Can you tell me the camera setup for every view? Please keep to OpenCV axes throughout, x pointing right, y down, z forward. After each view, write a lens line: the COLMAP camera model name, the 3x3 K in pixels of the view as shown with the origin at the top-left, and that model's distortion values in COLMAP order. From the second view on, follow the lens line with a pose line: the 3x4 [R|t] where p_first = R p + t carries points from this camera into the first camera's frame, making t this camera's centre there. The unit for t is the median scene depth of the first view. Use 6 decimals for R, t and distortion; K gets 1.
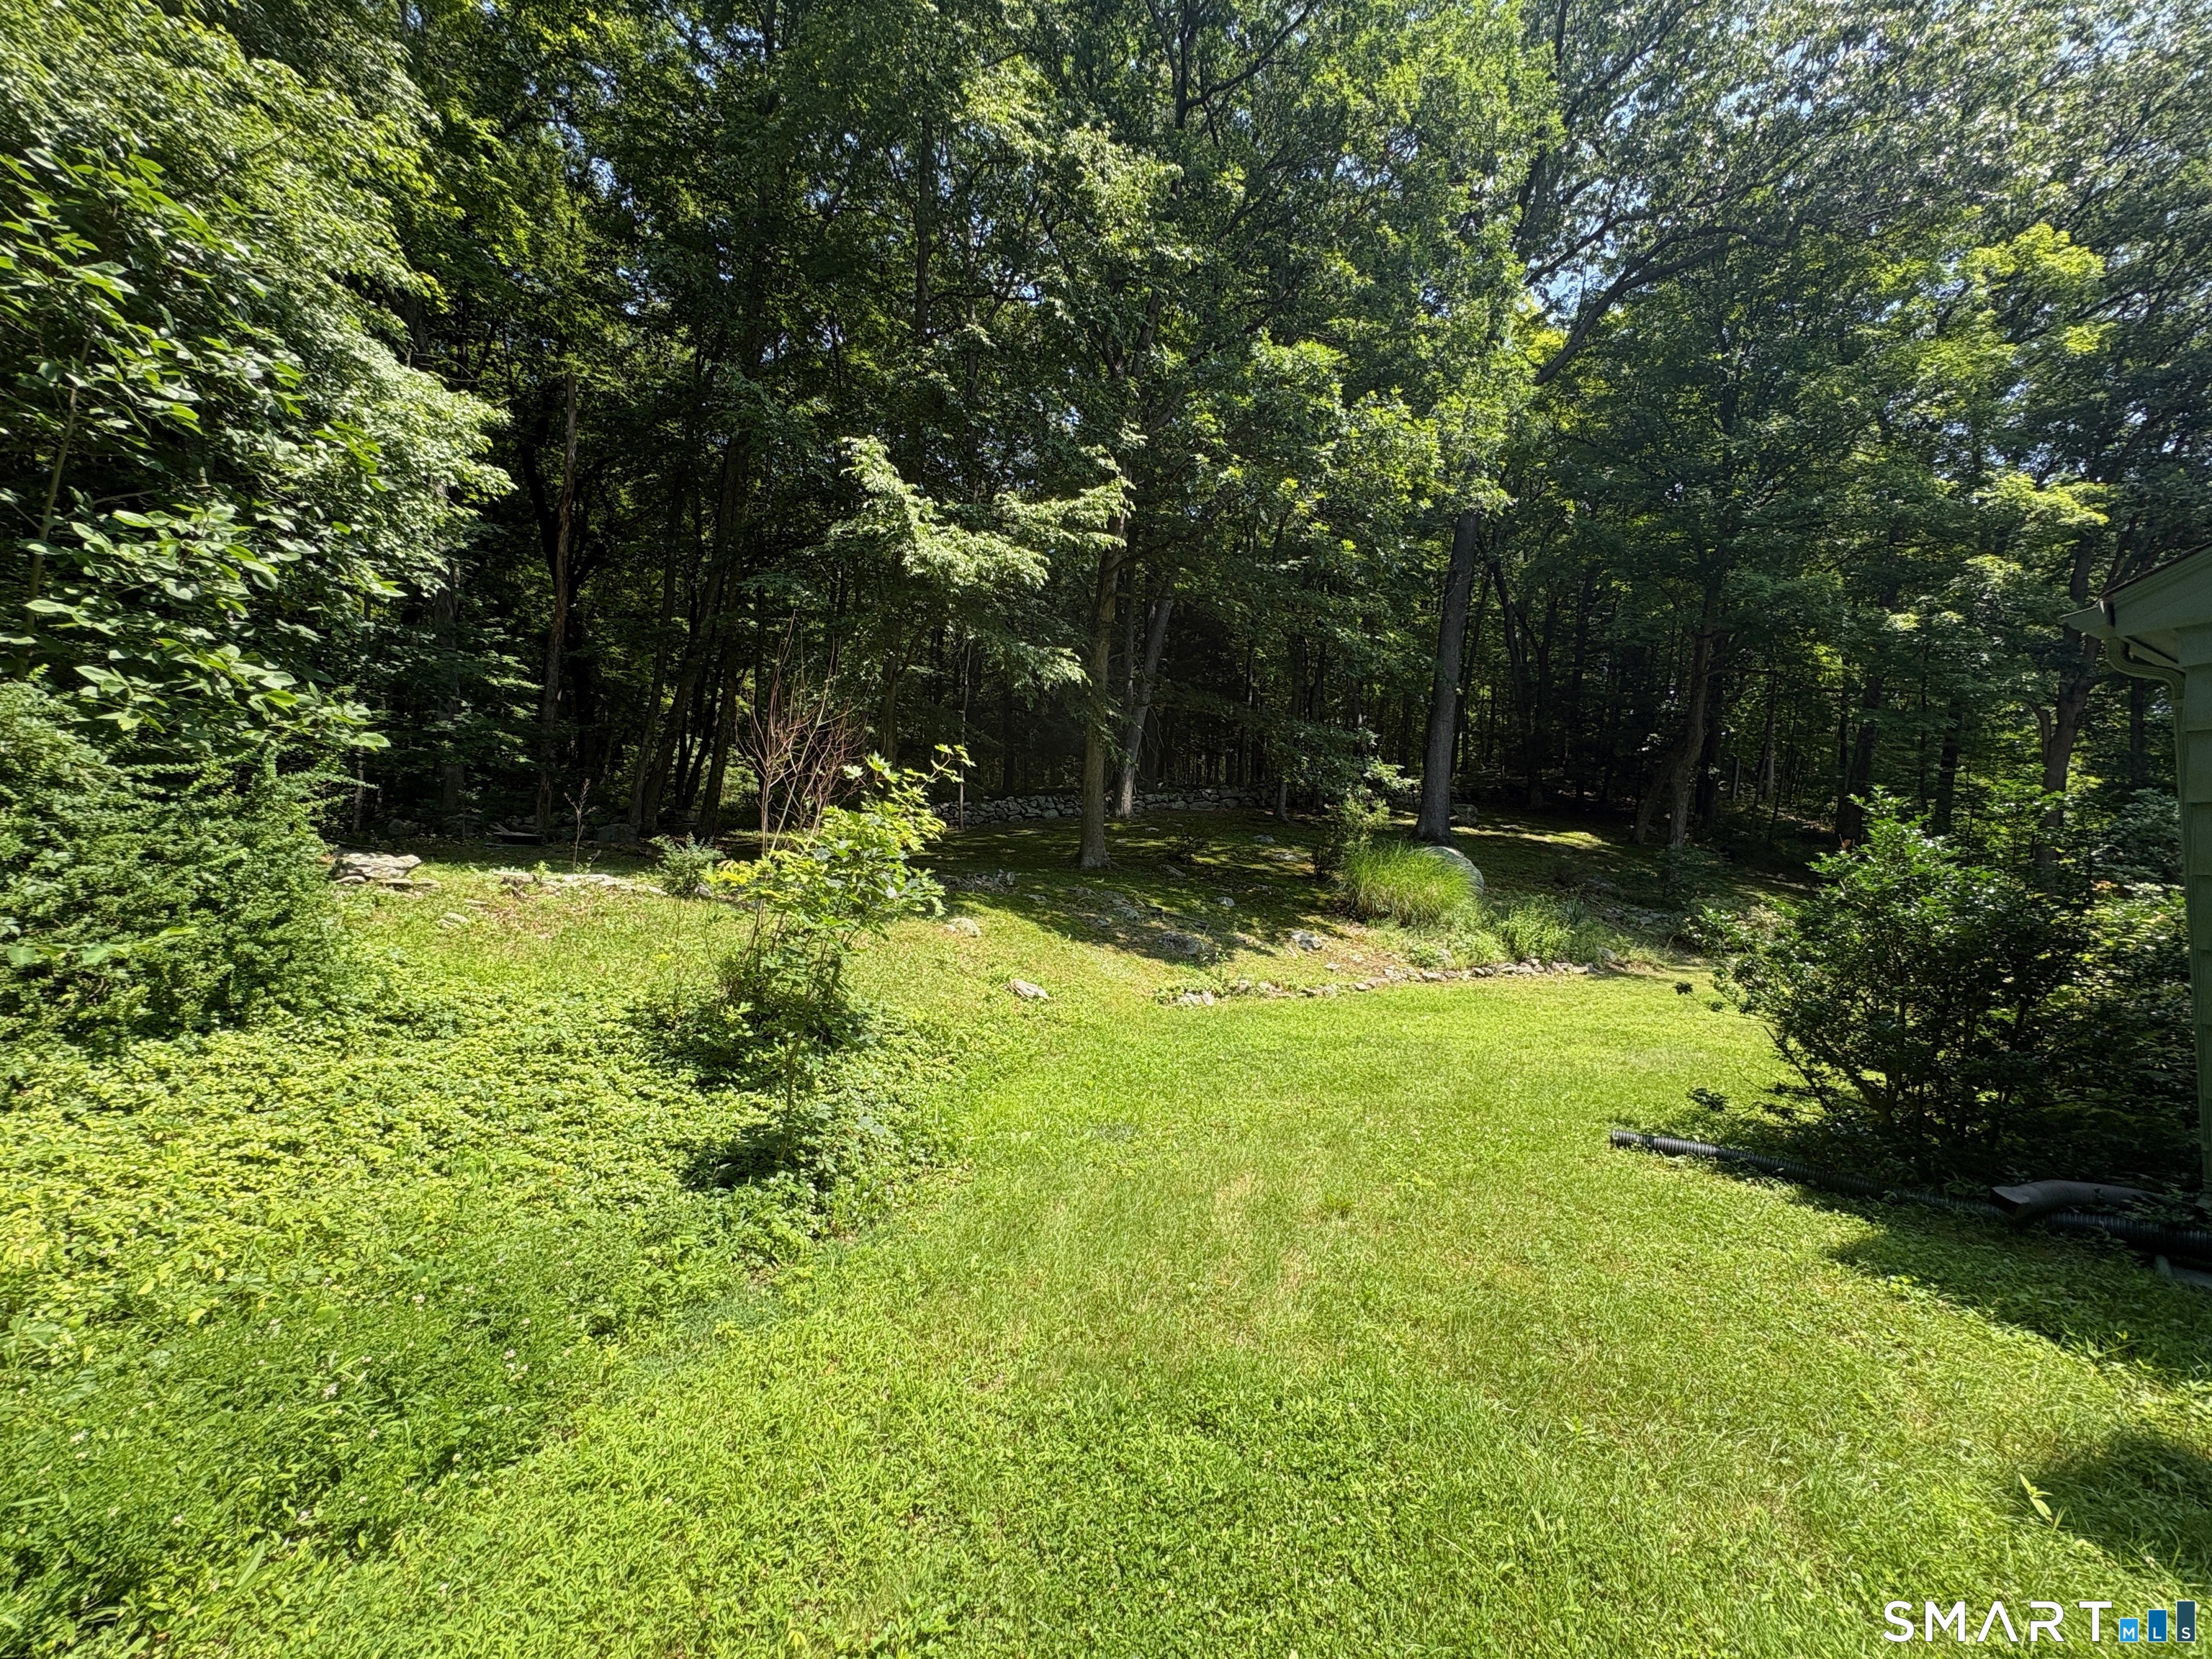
lens RADIAL K [[888.8, 0, 1113.7], [0, 888.8, 833.4], [0, 0, 1]] dist [0.000080, -0.000081]
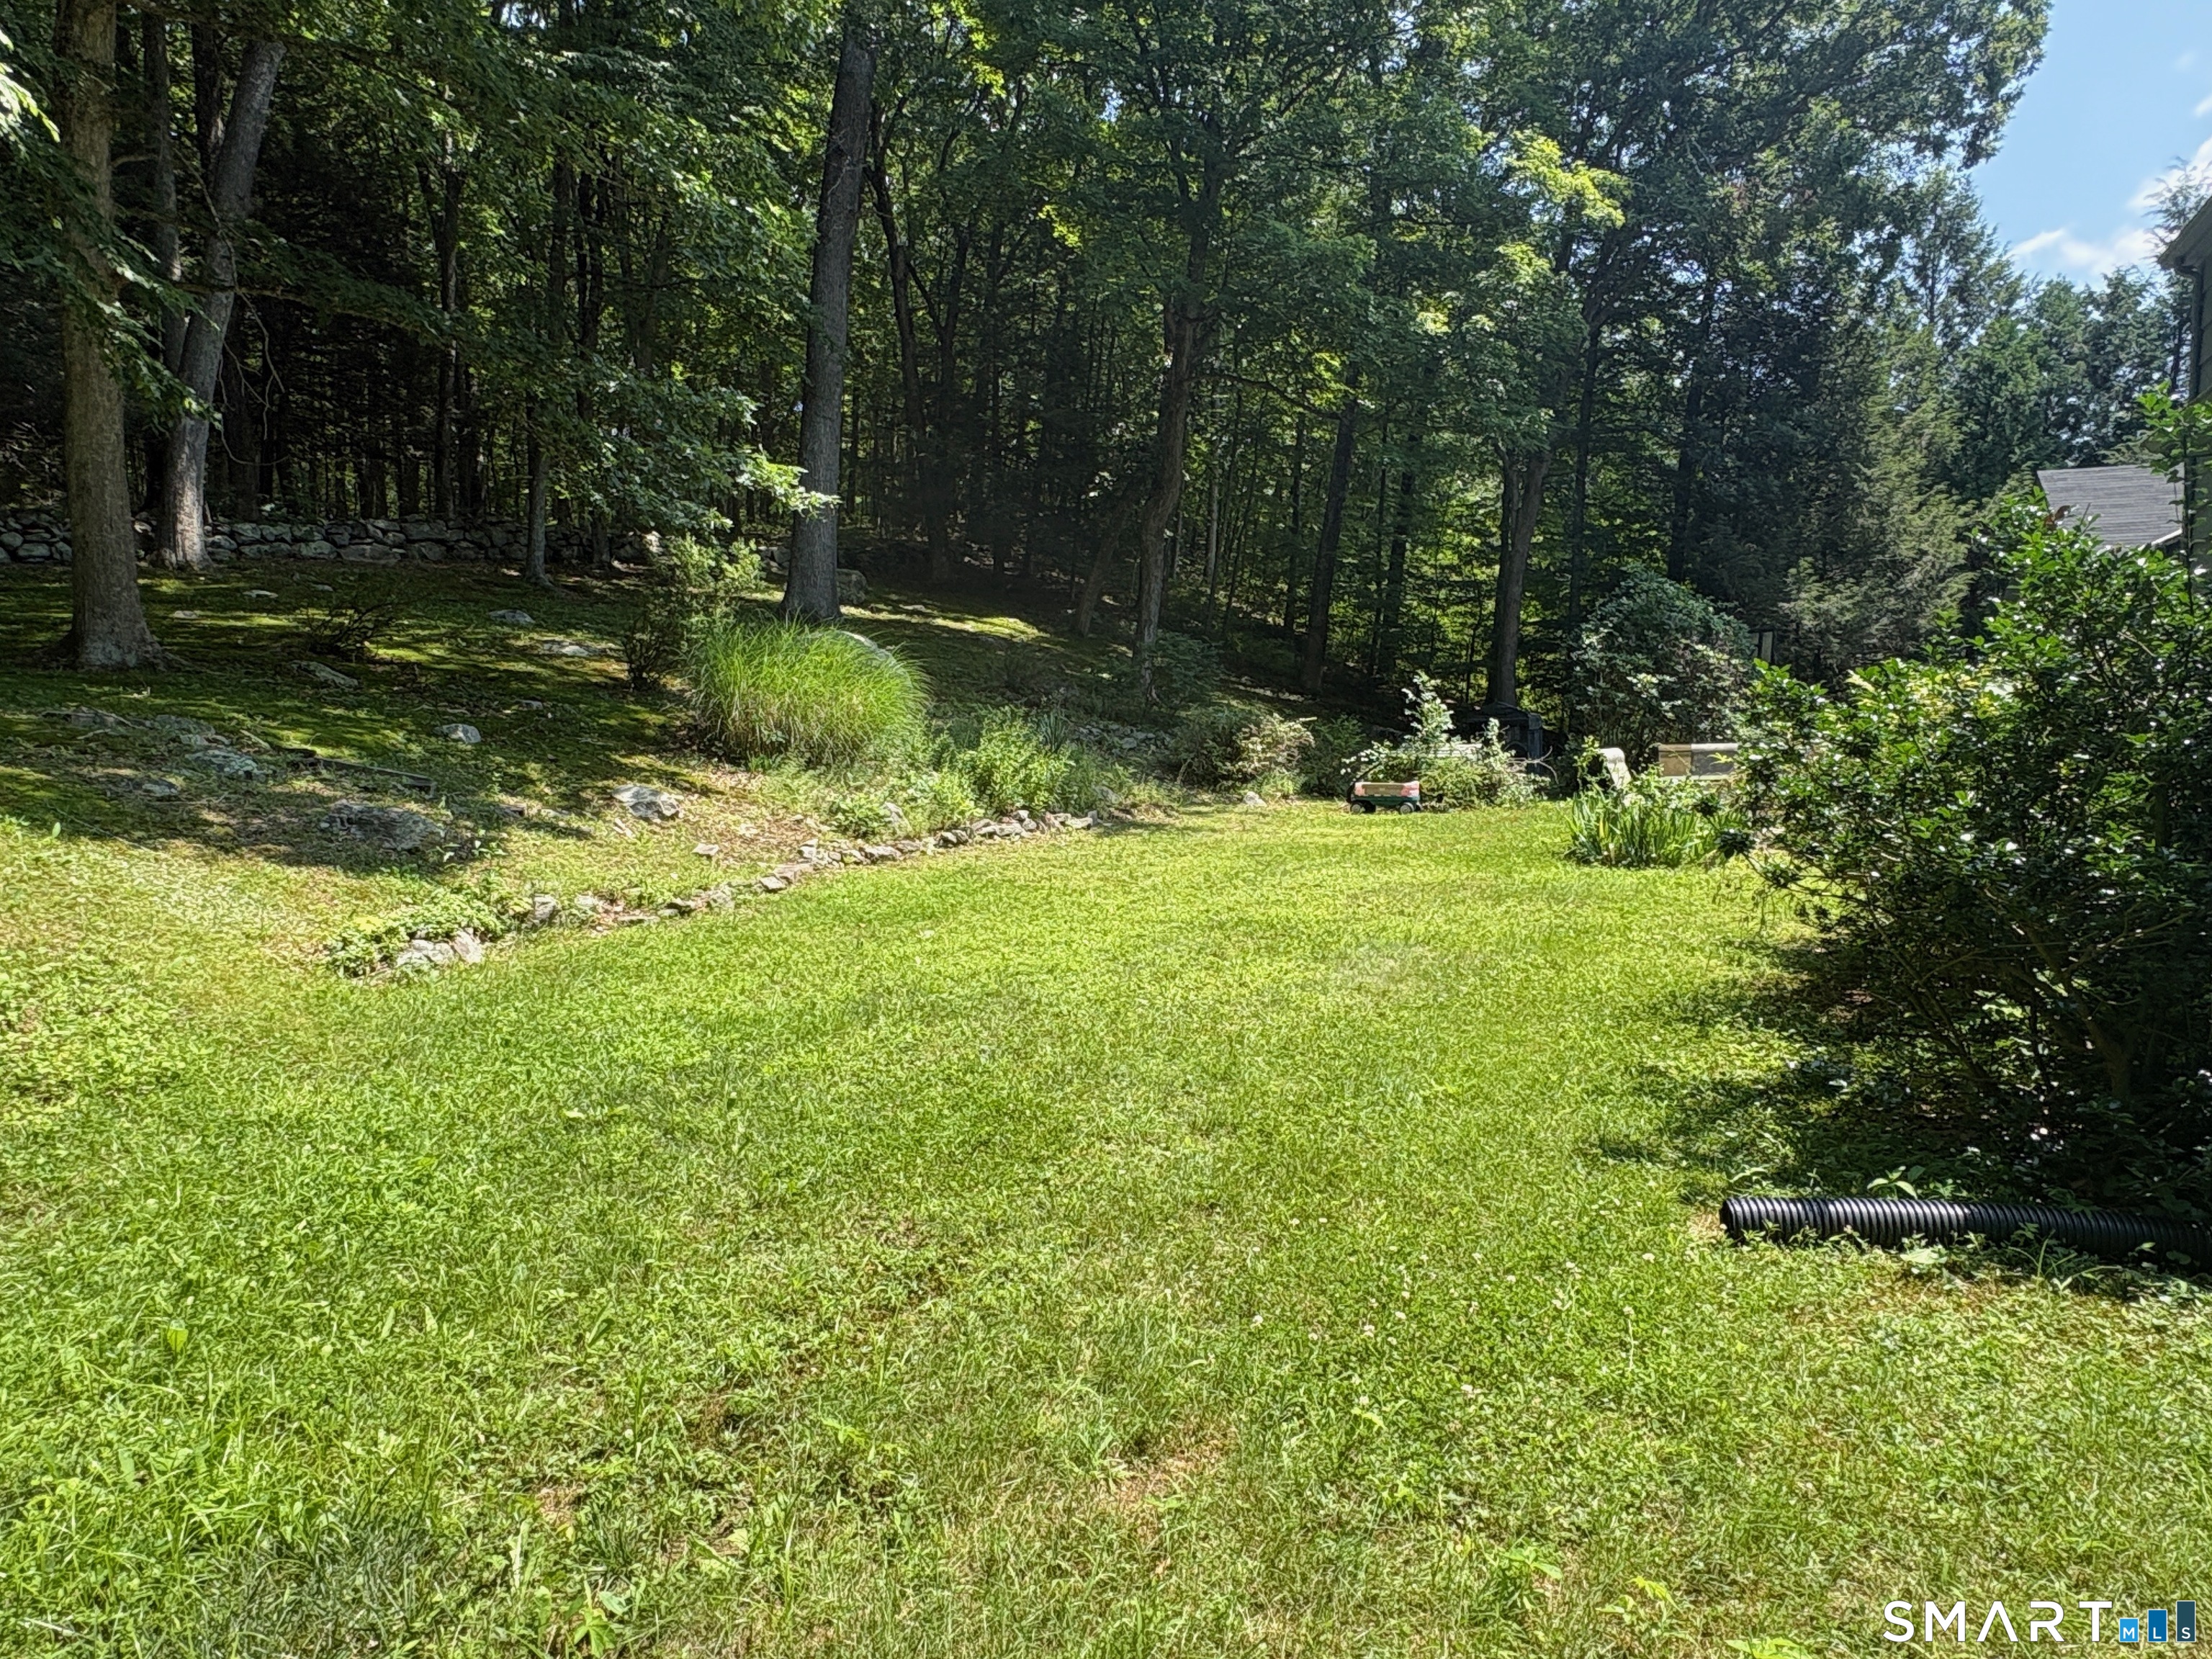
lens RADIAL K [[1364.2, 0, 1103.9], [0, 1364.2, 852.5], [0, 0, 1]] dist [-0.006164, 0.001829]
pose [[0.824779, -0.082364, 0.559424, -0.004899], [-0.007160, 0.987734, 0.155980, 0.023512], [-0.565409, -0.132655, 0.814073, 0.200213]]
